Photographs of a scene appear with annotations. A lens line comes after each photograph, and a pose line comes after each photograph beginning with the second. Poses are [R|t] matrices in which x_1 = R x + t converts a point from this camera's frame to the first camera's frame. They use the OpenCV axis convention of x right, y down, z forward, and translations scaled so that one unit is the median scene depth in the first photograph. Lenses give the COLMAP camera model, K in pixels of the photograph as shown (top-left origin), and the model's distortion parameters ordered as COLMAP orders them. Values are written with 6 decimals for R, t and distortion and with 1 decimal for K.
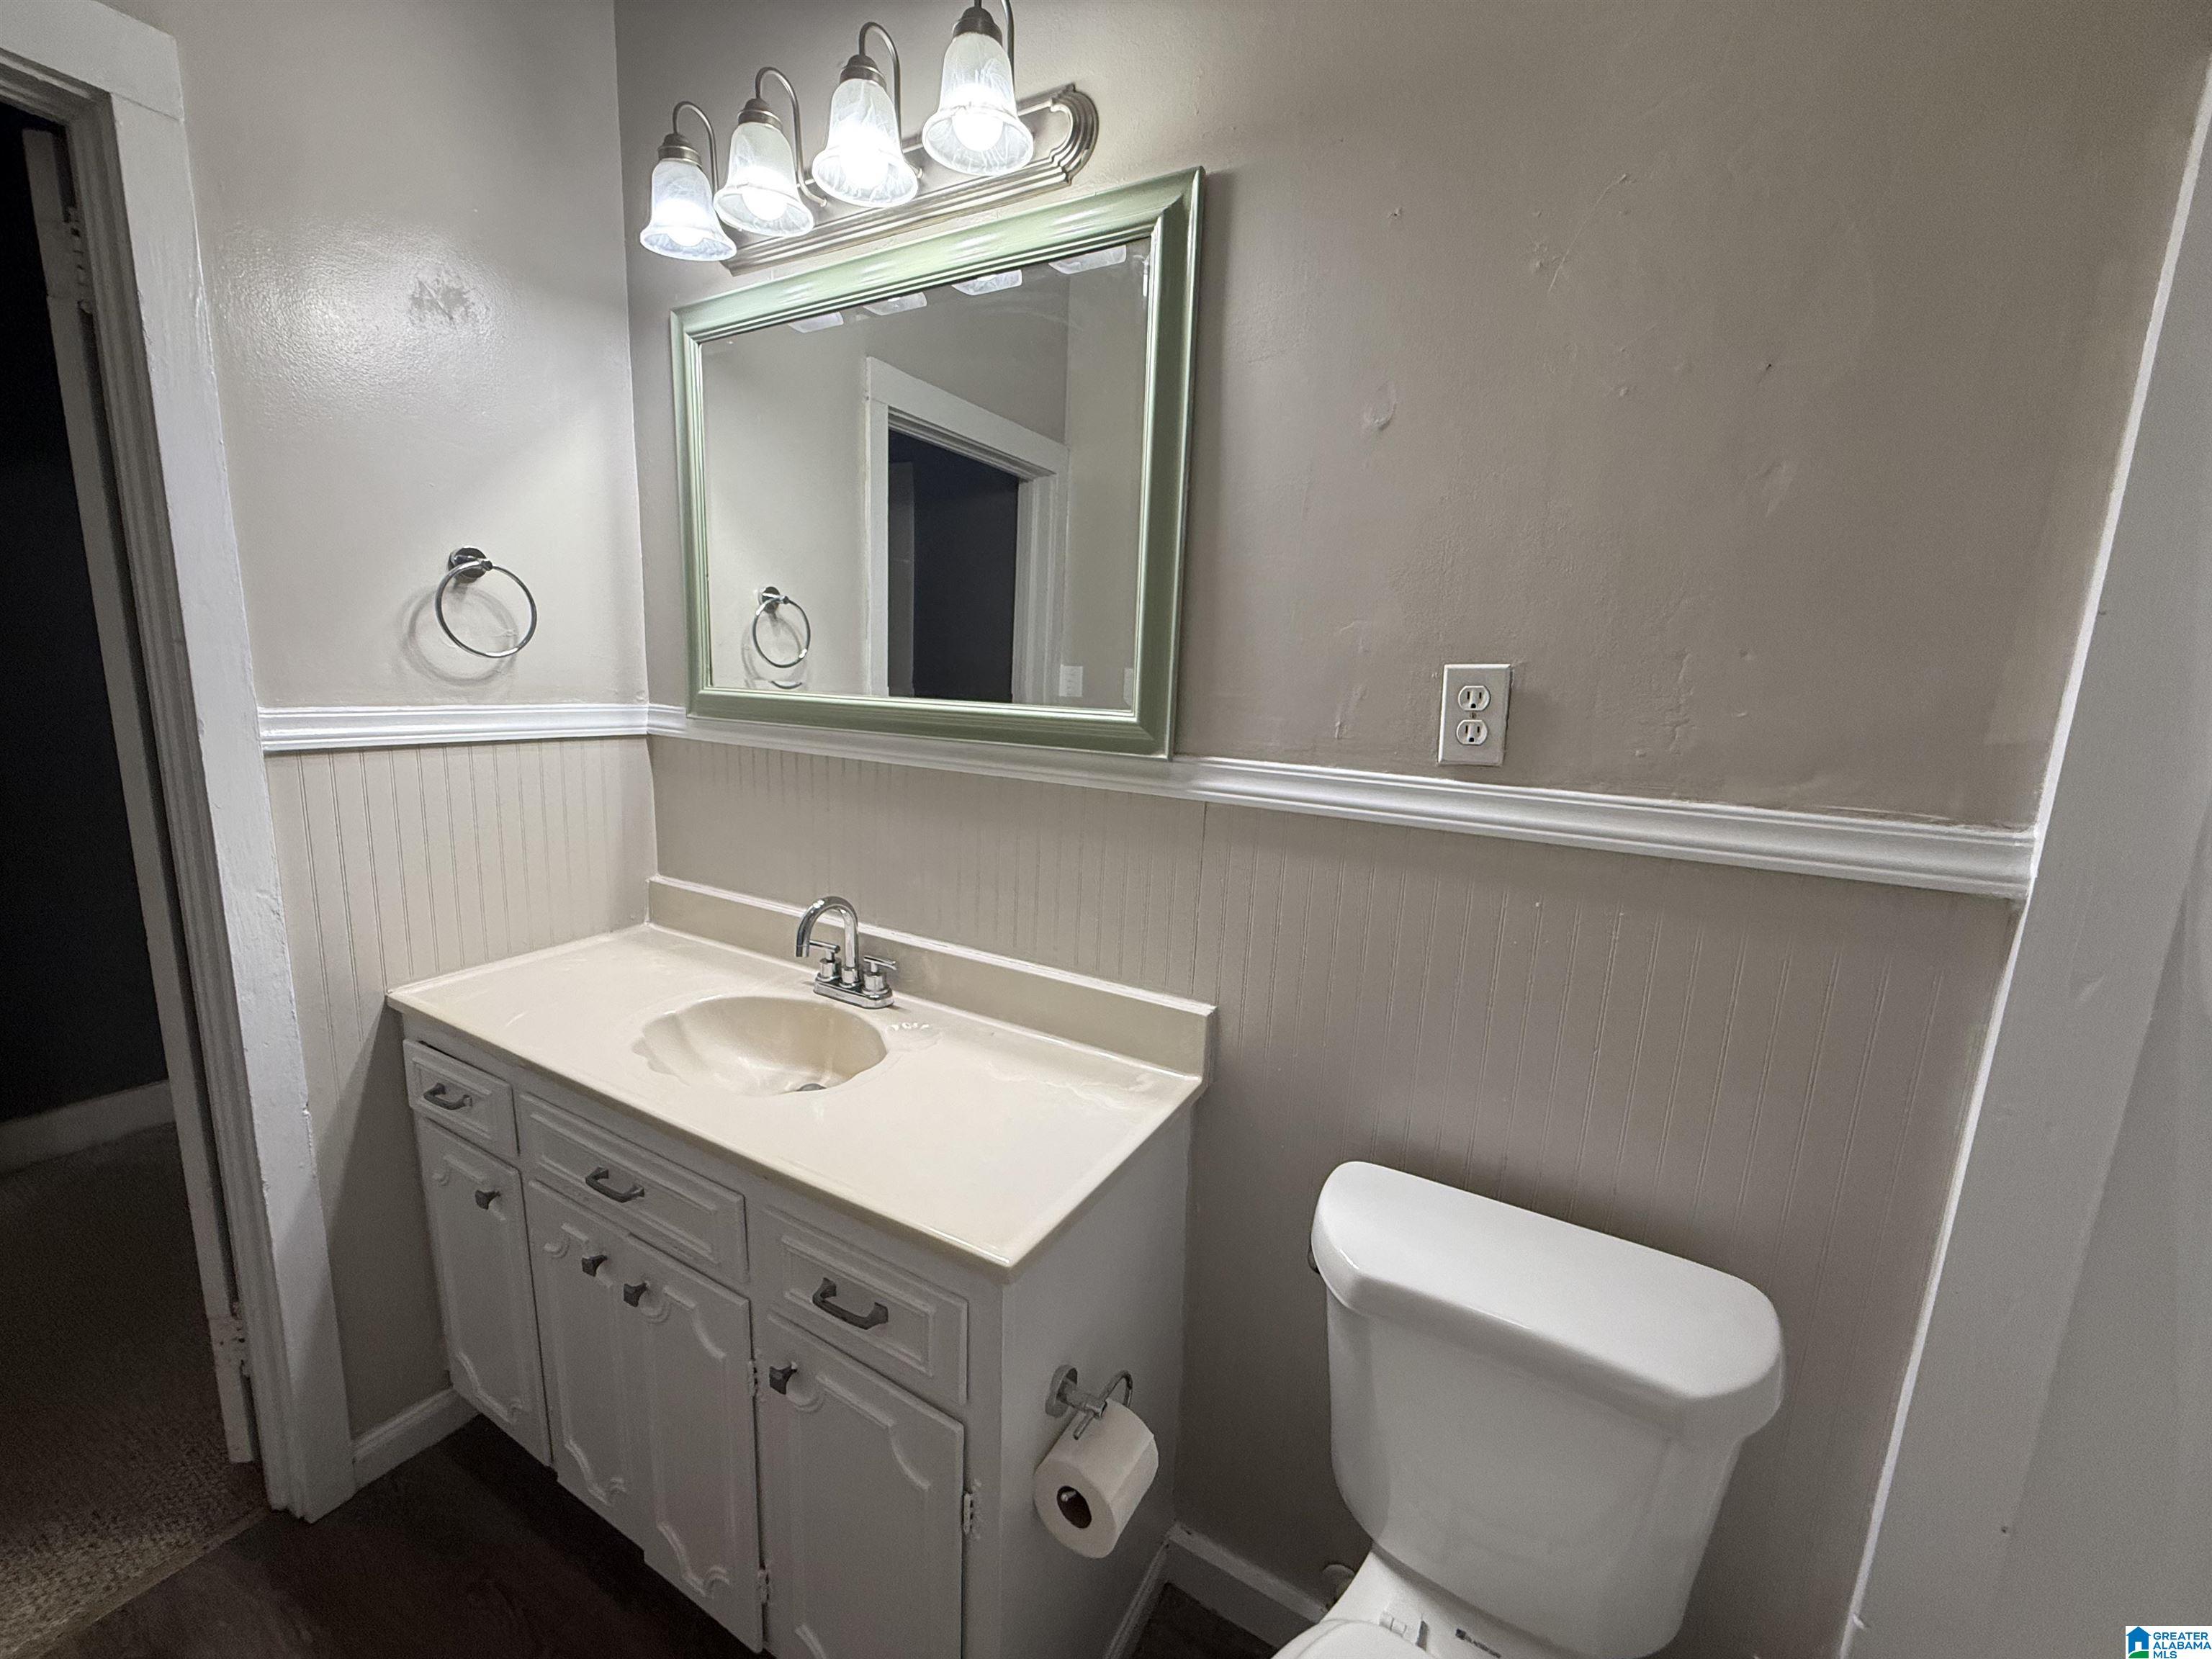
lens RADIAL K [[895.1, 0, 1106.0], [0, 895.1, 829.5], [0, 0, 1]] dist [-0.015471, -0.000128]
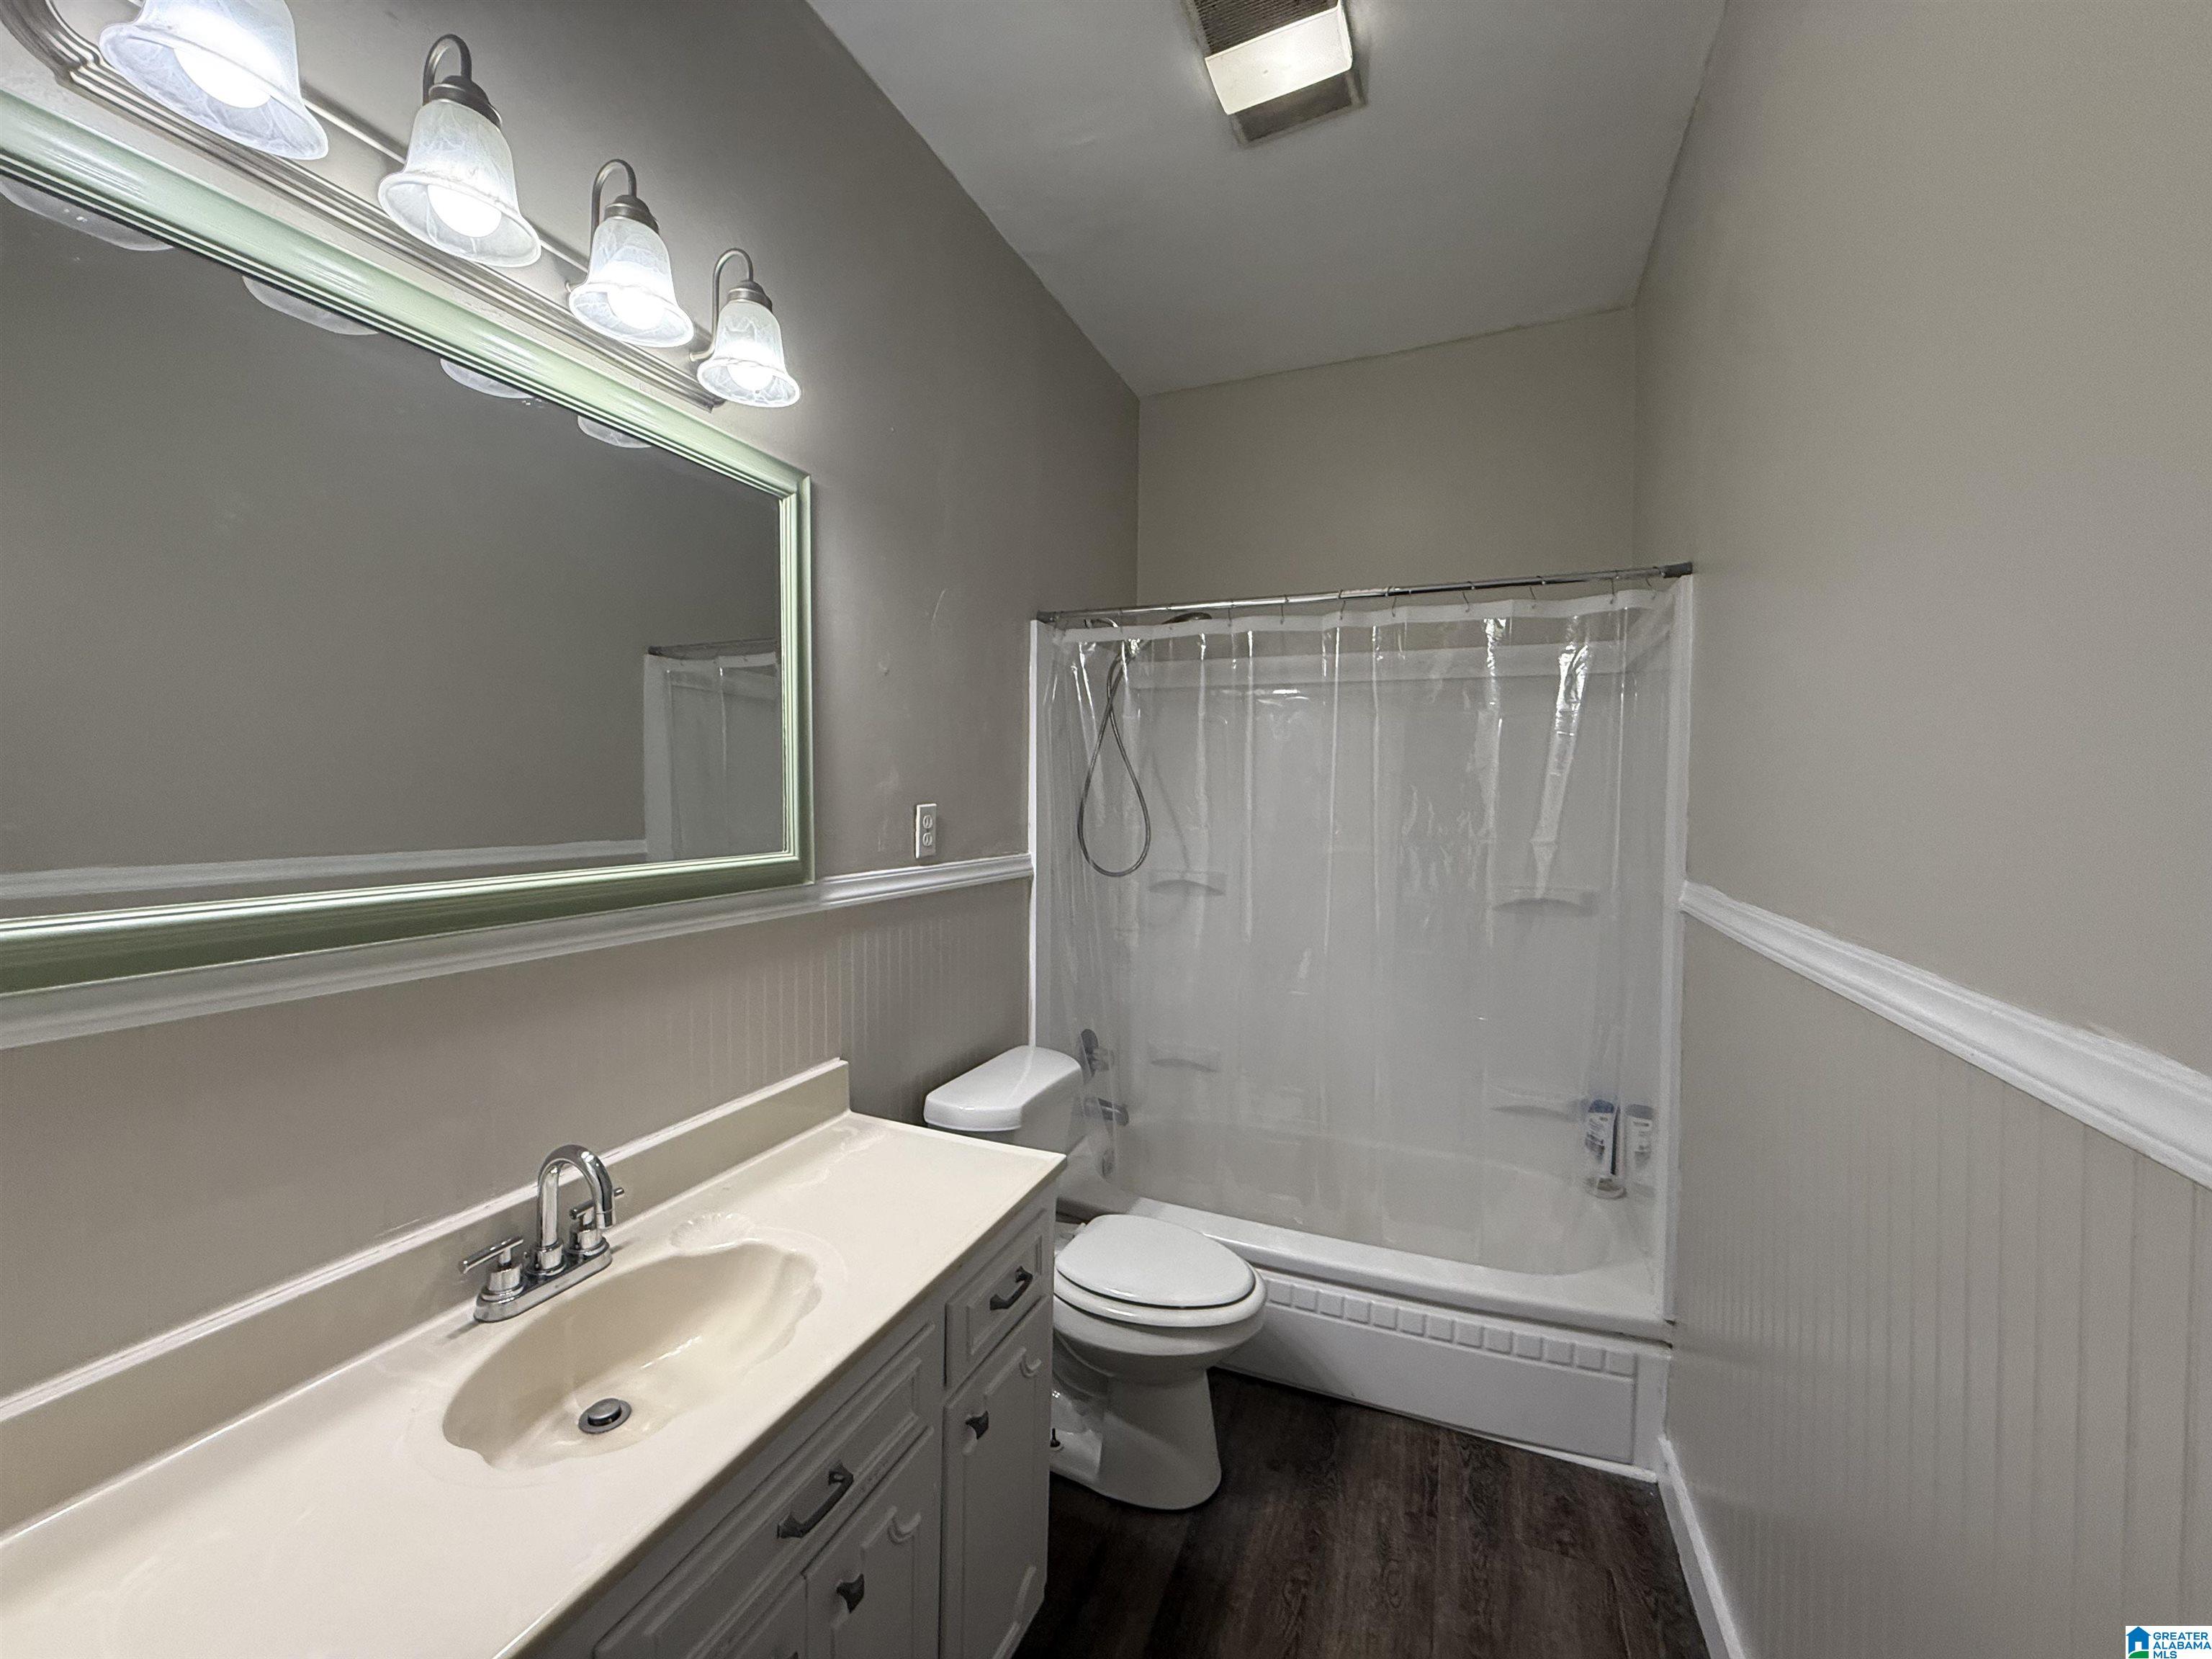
lens RADIAL K [[895.1, 0, 1106.0], [0, 895.1, 829.5], [0, 0, 1]] dist [-0.015471, -0.000128]
pose [[-0.133473, -0.074104, 0.988278, -1.295366], [0.170456, 0.980624, 0.096552, -0.212649], [-0.976284, 0.181345, -0.118255, 0.724860]]
